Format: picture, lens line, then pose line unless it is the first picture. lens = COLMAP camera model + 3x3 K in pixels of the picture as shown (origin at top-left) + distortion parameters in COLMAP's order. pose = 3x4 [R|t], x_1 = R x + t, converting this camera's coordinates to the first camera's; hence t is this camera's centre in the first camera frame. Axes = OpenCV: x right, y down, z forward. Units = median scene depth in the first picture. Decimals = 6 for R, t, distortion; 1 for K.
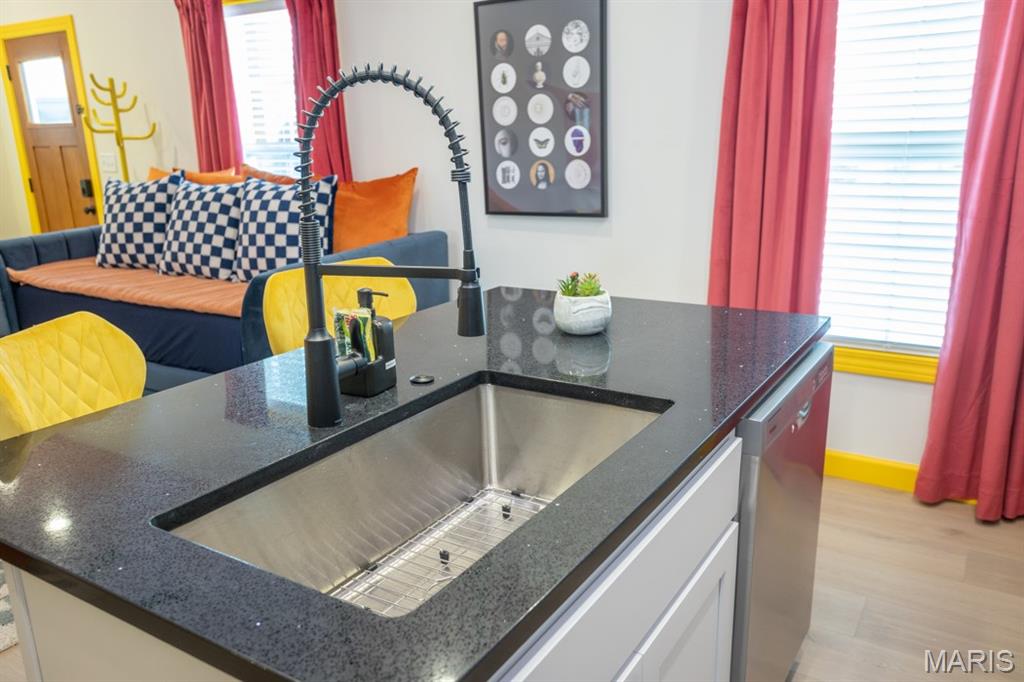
lens RADIAL K [[786.8, 0, 512.0], [0, 786.8, 341.0], [0, 0, 1]] dist [0.000233, 0.000385]
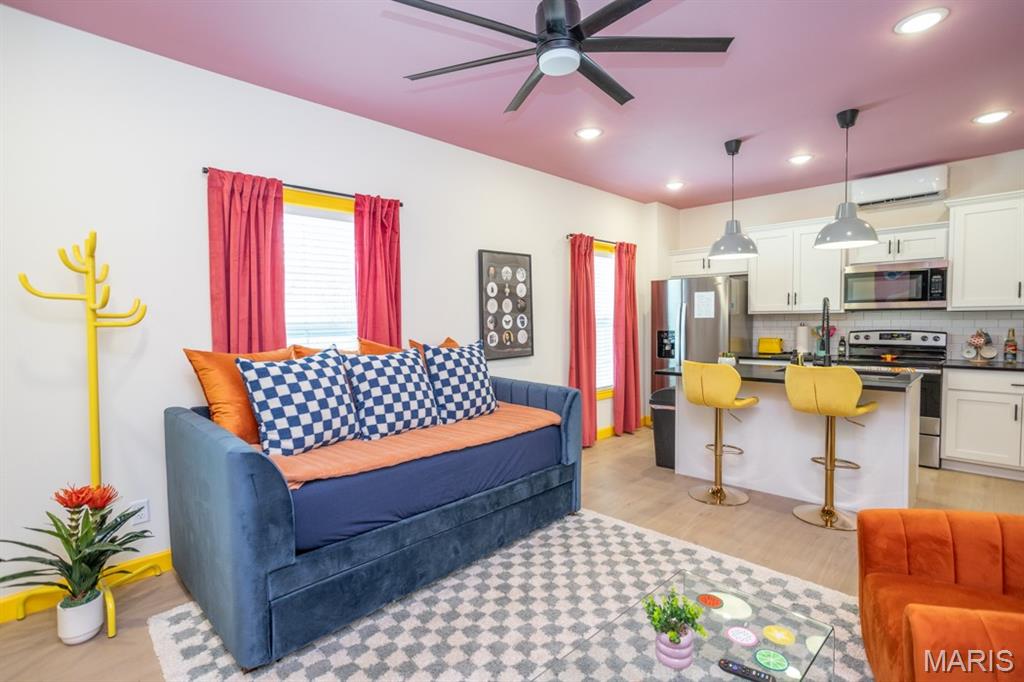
lens RADIAL K [[497.9, 0, 501.1], [0, 497.9, 344.9], [0, 0, 1]] dist [-0.049097, 0.033421]
pose [[0.230781, -0.029738, 0.972551, -1.211476], [0.259041, 0.965338, -0.031952, -0.161836], [-0.937890, 0.259305, 0.230485, 0.747610]]
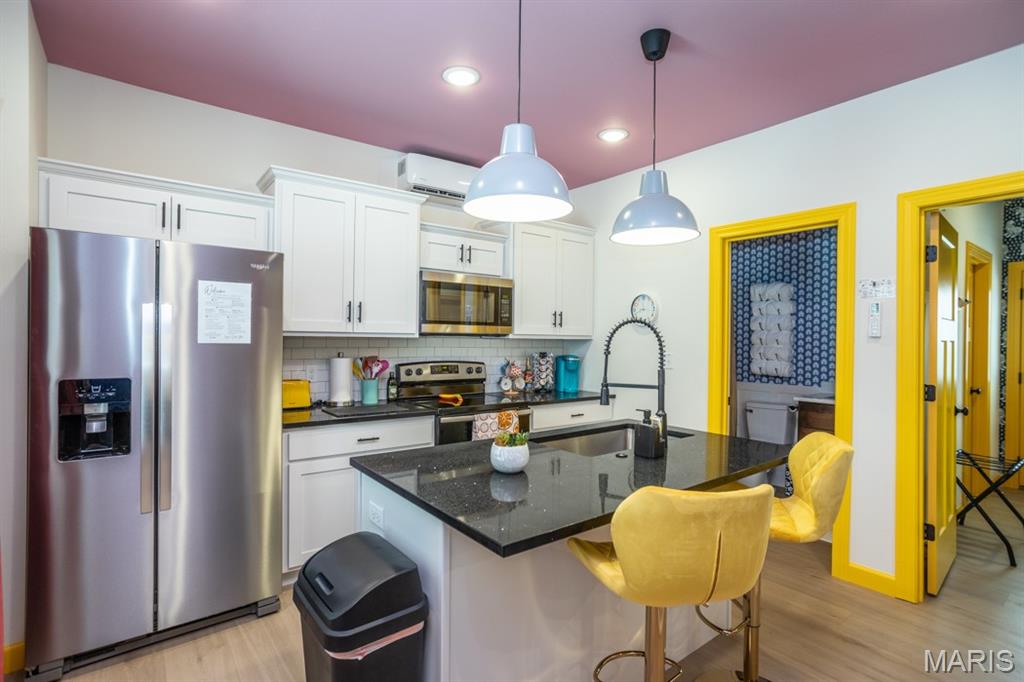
lens RADIAL K [[511.2, 0, 512.0], [0, 511.2, 341.0], [0, 0, 1]] dist [-0.023674, 0.000072]
pose [[-0.940668, 0.008896, 0.339213, -0.126203], [0.096617, 0.965300, 0.242613, -0.258970], [-0.325284, 0.260992, -0.908886, 0.972129]]
